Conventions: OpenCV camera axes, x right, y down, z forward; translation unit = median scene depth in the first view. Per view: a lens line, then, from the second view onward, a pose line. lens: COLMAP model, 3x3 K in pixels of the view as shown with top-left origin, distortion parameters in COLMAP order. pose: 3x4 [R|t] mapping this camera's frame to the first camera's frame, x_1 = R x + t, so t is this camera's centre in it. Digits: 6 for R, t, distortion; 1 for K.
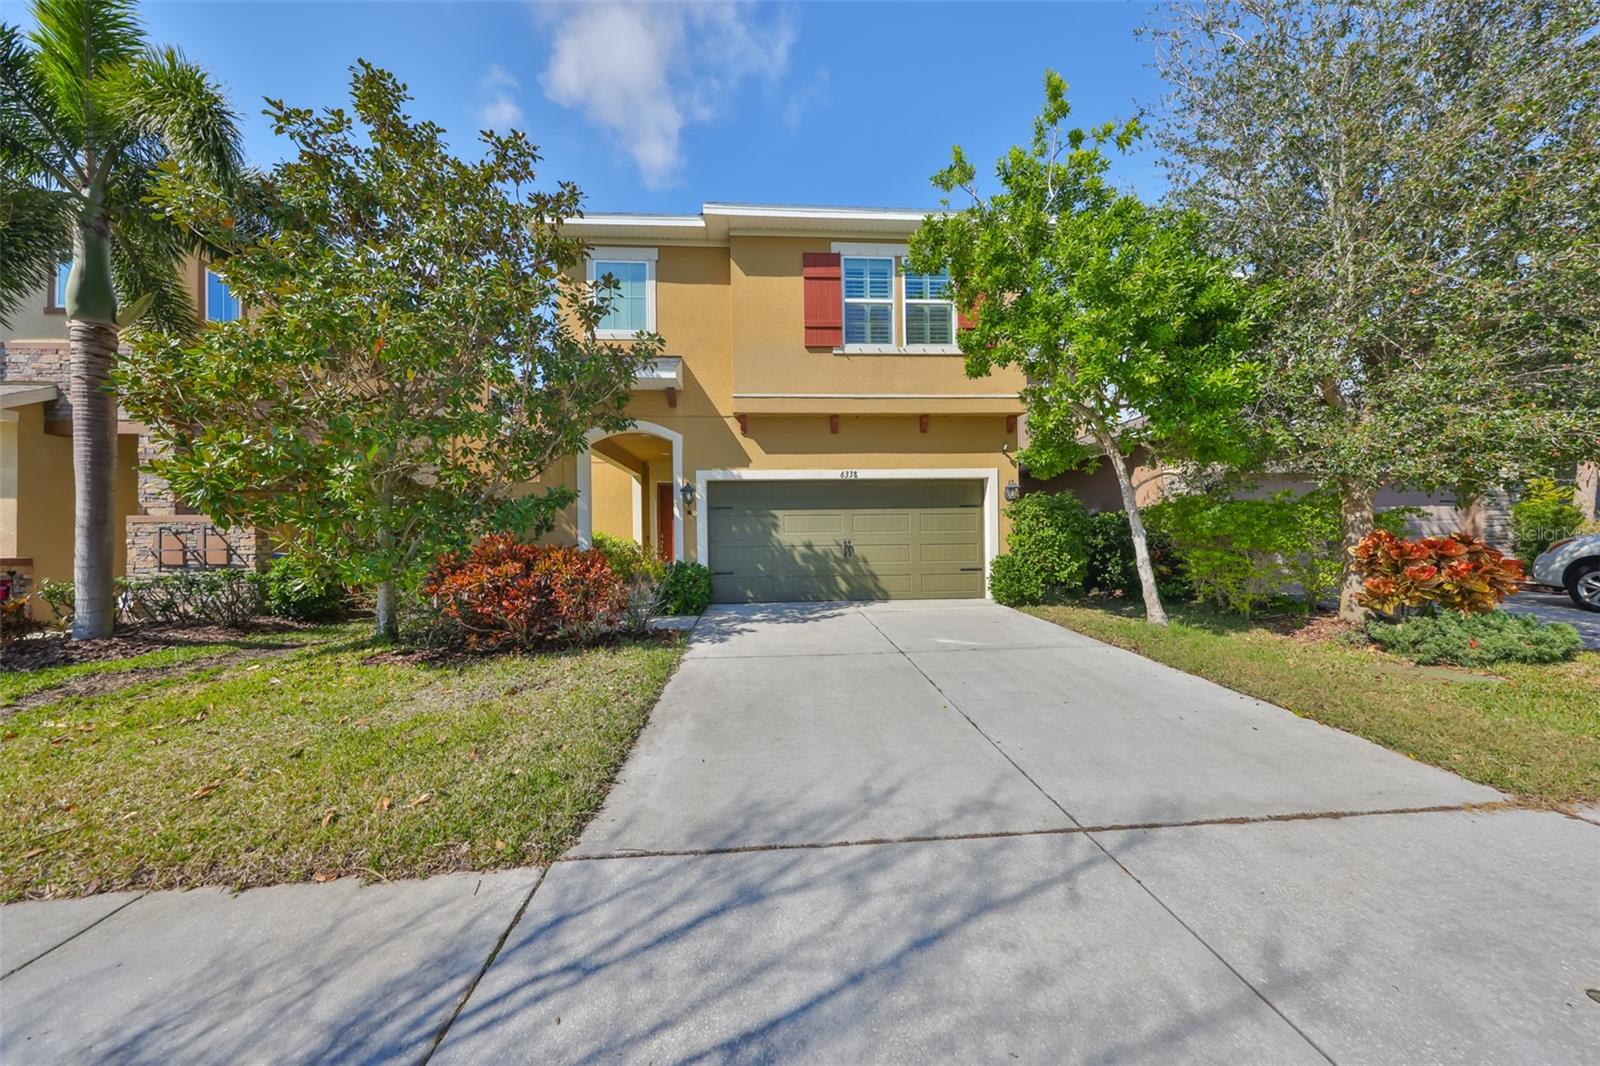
lens RADIAL K [[556.2, 0, 800.0], [0, 556.2, 533.0], [0, 0, 1]] dist [0.011732, -0.000126]
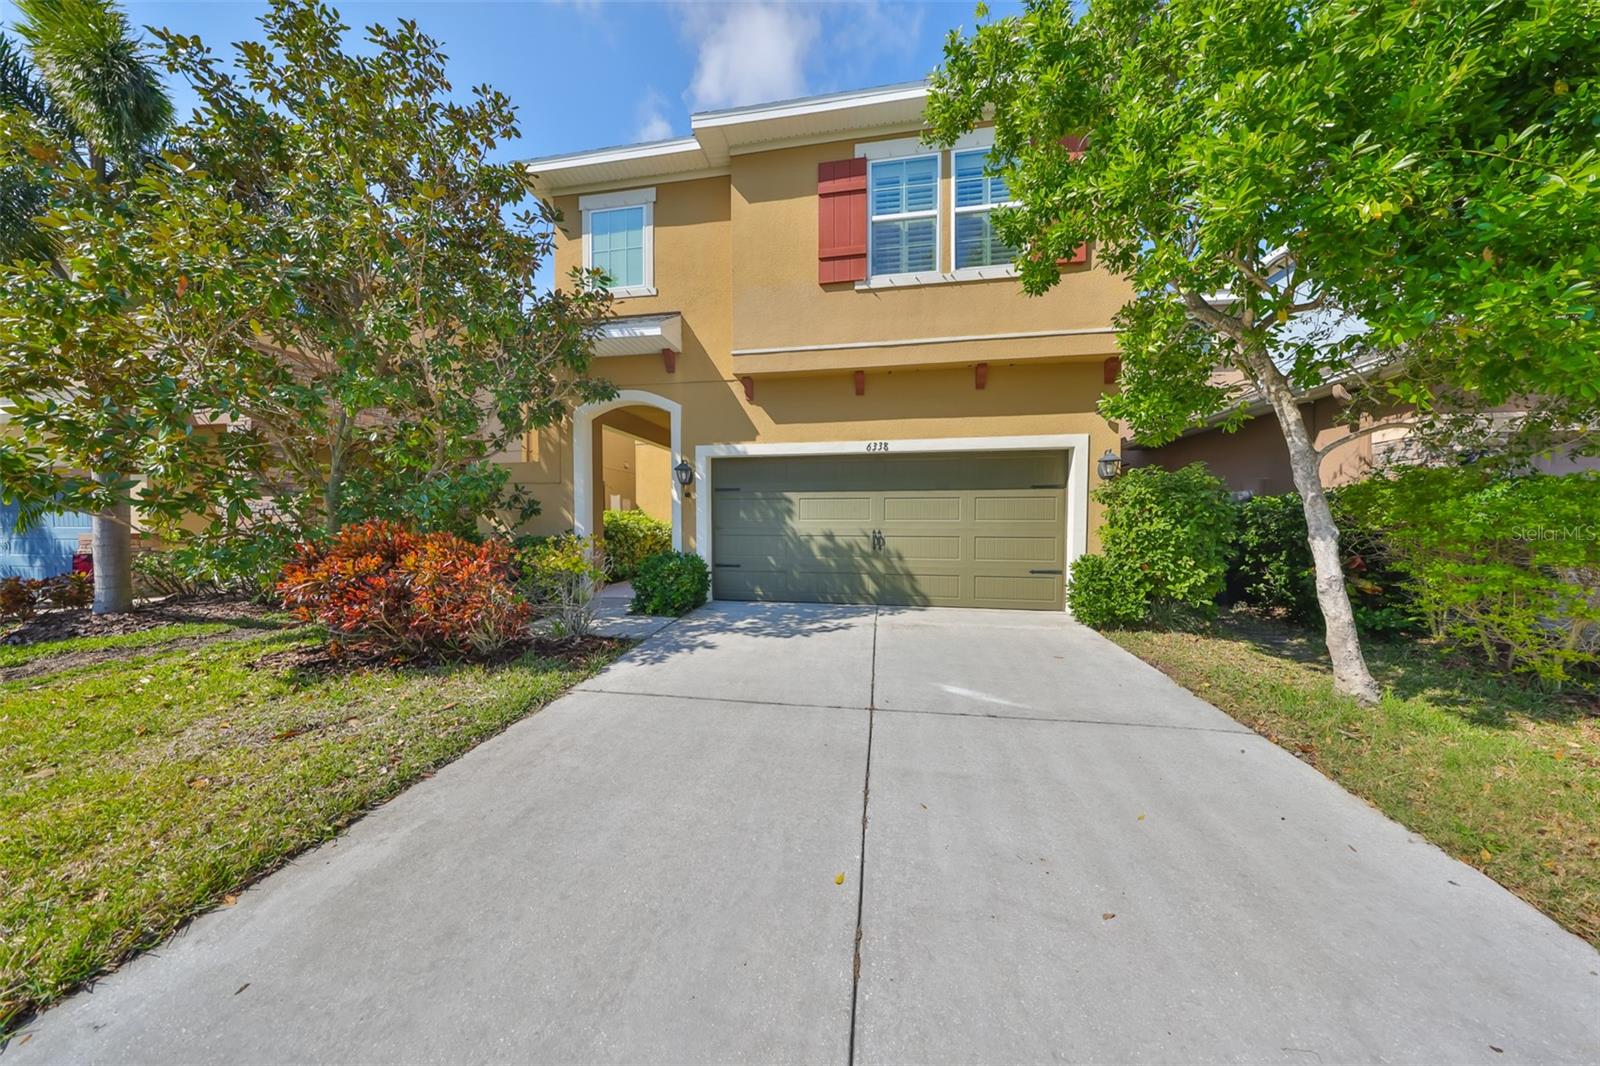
lens RADIAL K [[503.7, 0, 801.6], [0, 503.7, 536.7], [0, 0, 1]] dist [-0.000121, 0.000349]
pose [[0.968403, 0.022044, -0.248414, 0.168142], [-0.011091, 0.998907, 0.045404, -0.009657], [0.249143, -0.041215, 0.967589, 0.284587]]
